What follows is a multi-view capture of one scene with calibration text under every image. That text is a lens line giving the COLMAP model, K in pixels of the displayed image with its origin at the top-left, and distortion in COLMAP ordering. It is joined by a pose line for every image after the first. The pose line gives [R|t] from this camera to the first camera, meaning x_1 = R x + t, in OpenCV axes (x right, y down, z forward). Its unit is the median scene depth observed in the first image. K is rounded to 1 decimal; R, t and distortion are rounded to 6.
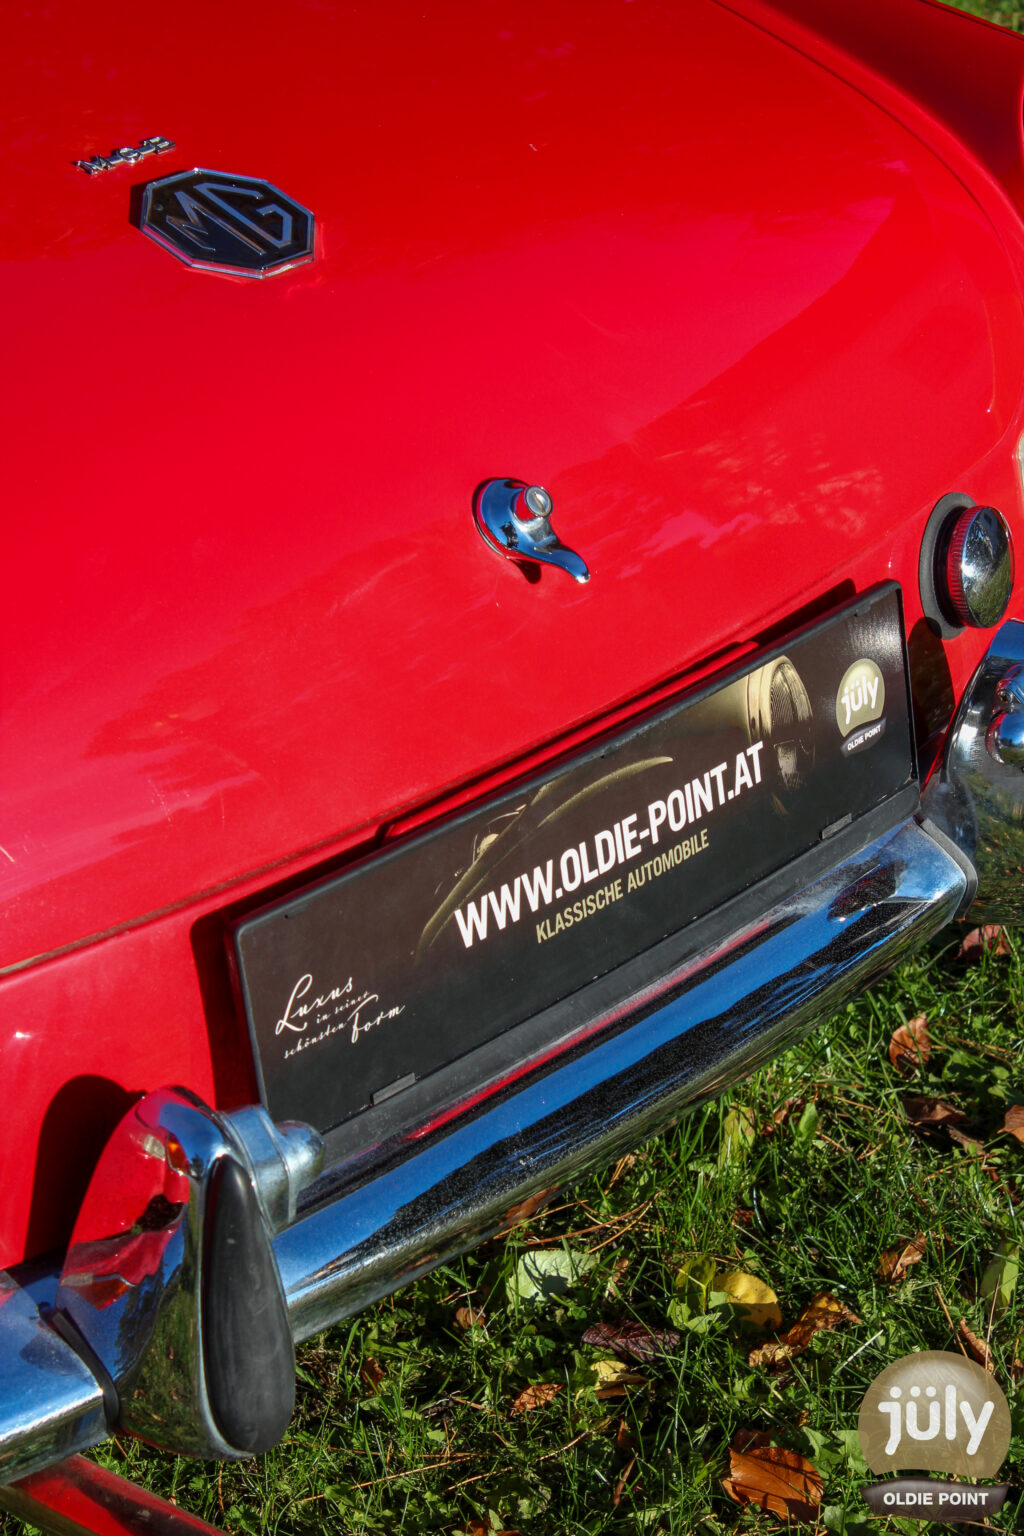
lens RADIAL K [[3658.4, 0, 510.8], [0, 3658.4, 777.5], [0, 0, 1]] dist [0.097324, 0.000000]
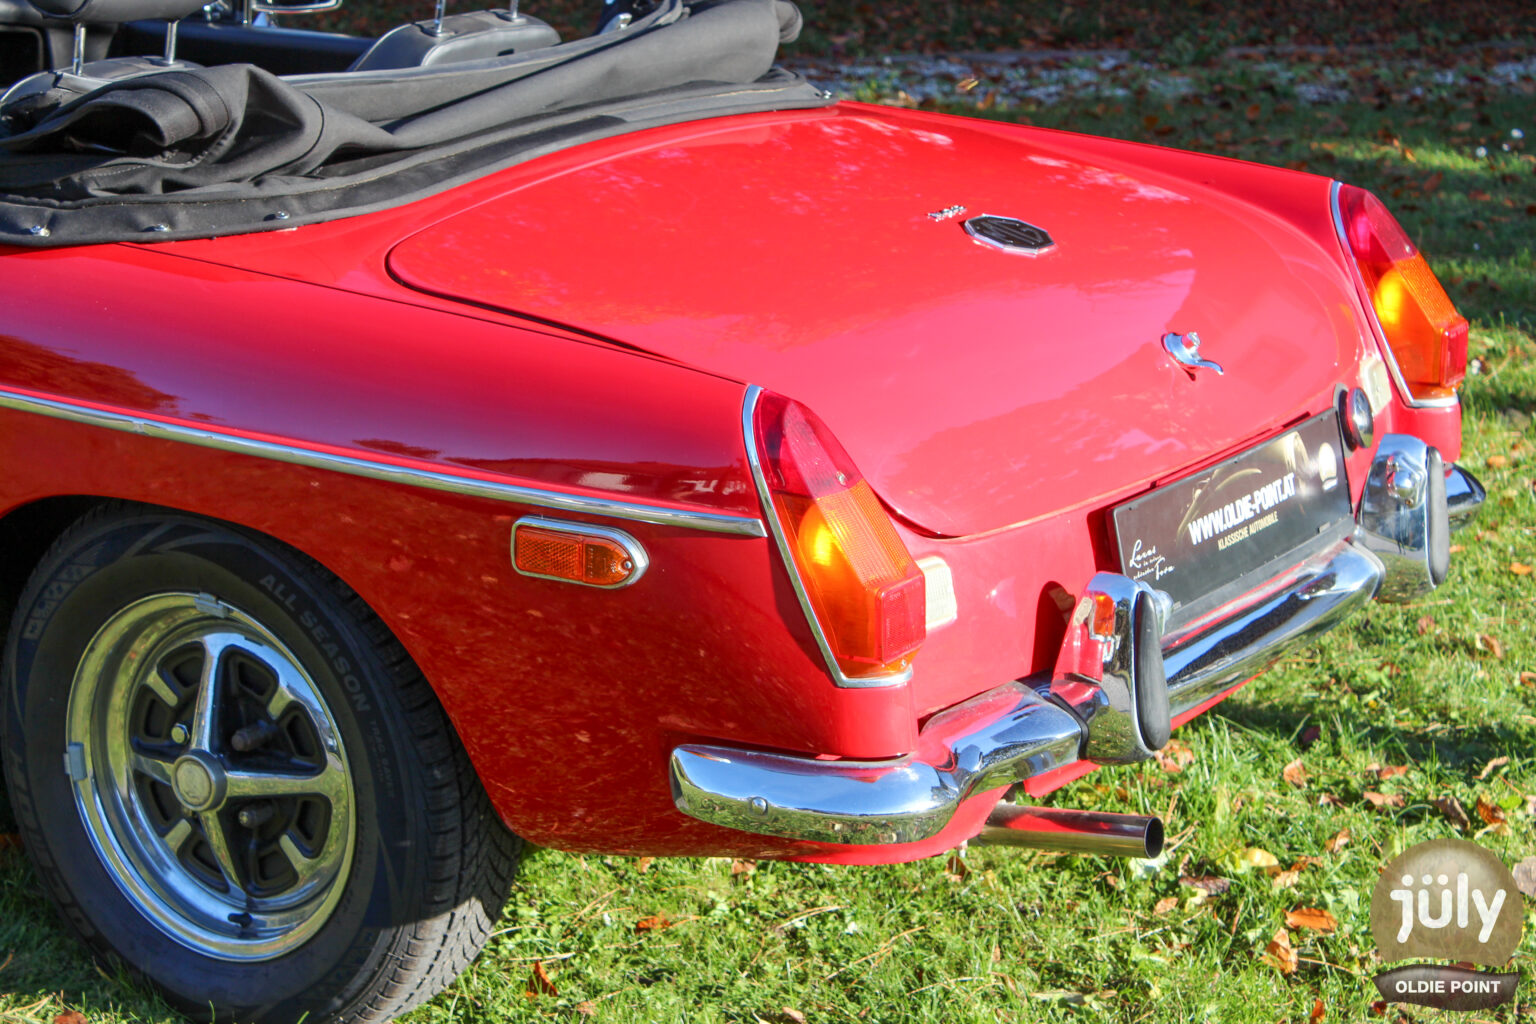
lens RADIAL K [[3538.6, 0, 777.9], [0, 3538.6, 520.9], [0, 0, 1]] dist [0.018632, 0.000000]
pose [[0.988168, -0.071402, 0.135743, -0.486978], [0.102672, 0.965427, -0.239604, 0.462861], [-0.113942, 0.250706, 0.961335, -0.834763]]
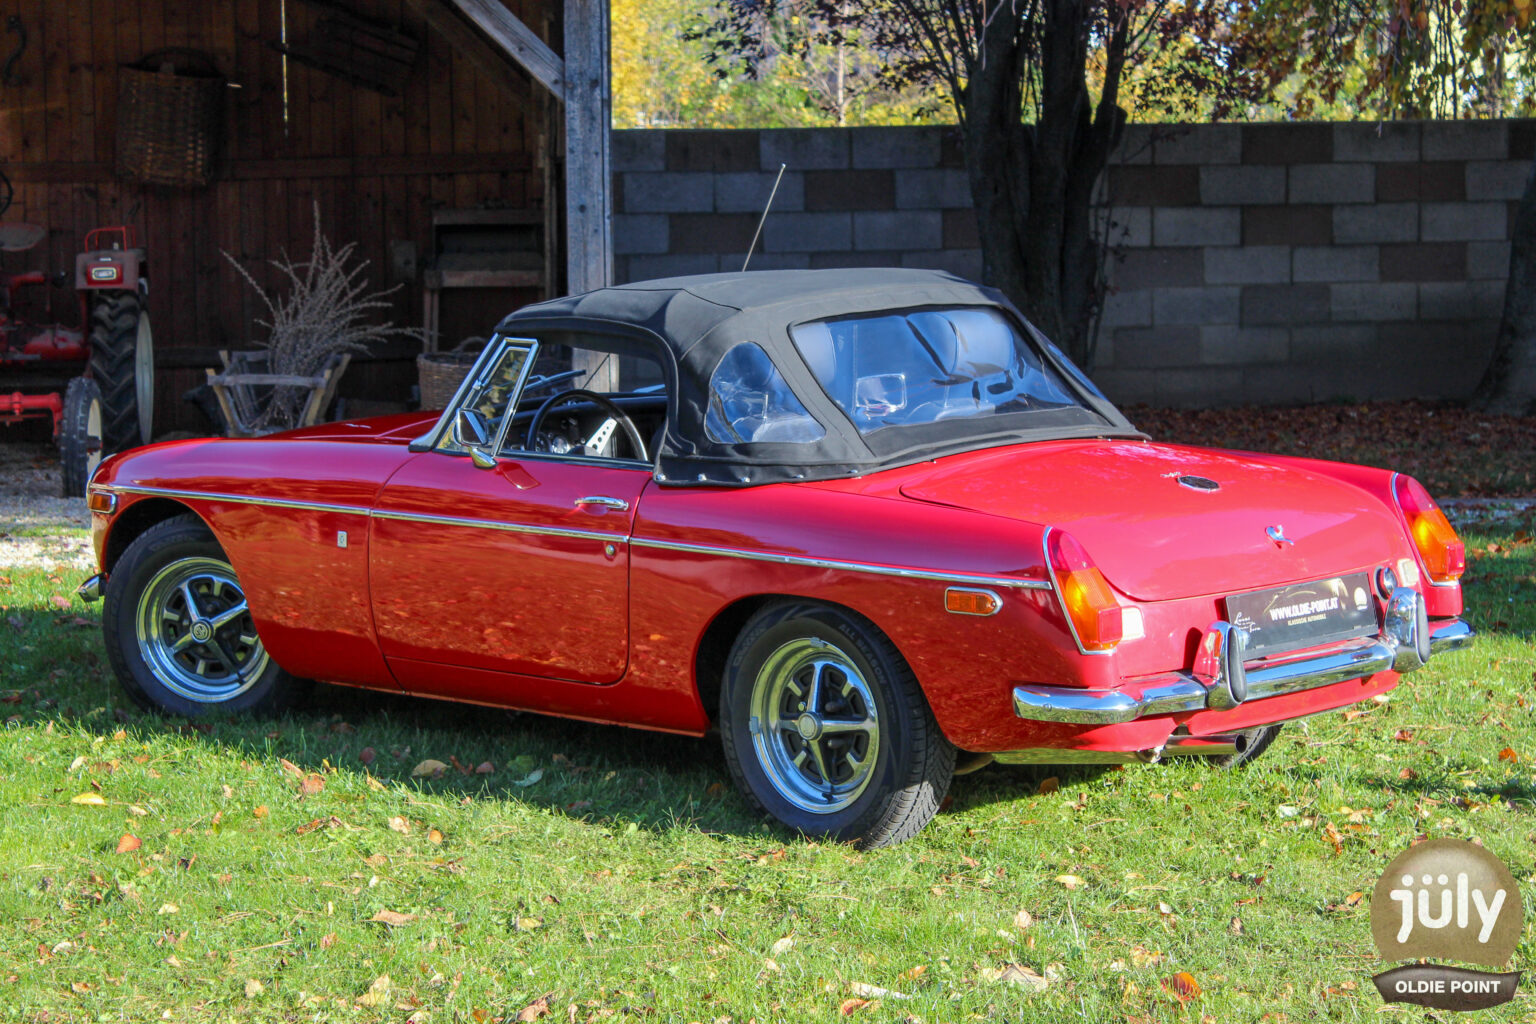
lens RADIAL K [[3658.4, 0, 770.9], [0, 3658.4, 506.5], [0, 0, 1]] dist [0.097324, 0.000000]
pose [[0.997753, -0.049601, -0.045041, -0.386905], [0.027291, 0.914833, -0.402909, 1.589076], [0.061190, 0.400774, 0.914131, -2.933169]]
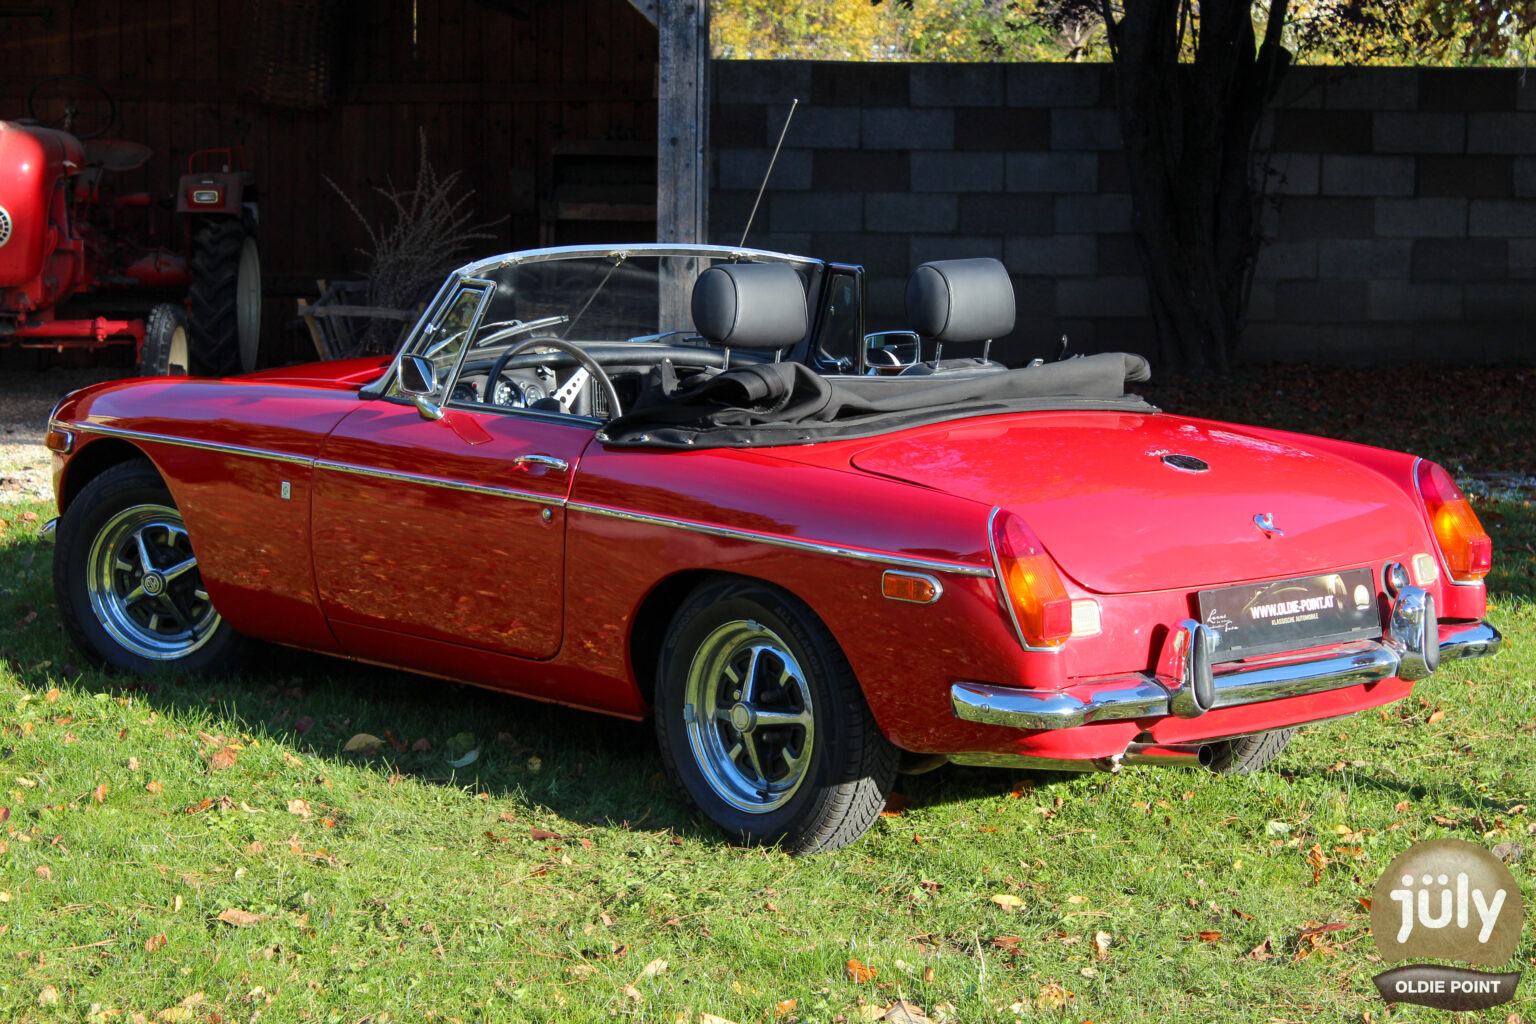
lens RADIAL K [[3658.4, 0, 761.6], [0, 3658.4, 515.9], [0, 0, 1]] dist [0.097324, 0.000000]
pose [[0.992926, -0.016788, -0.117541, -0.069051], [-0.029871, 0.922792, -0.384139, 1.400303], [0.114915, 0.384932, 0.915763, -2.564271]]
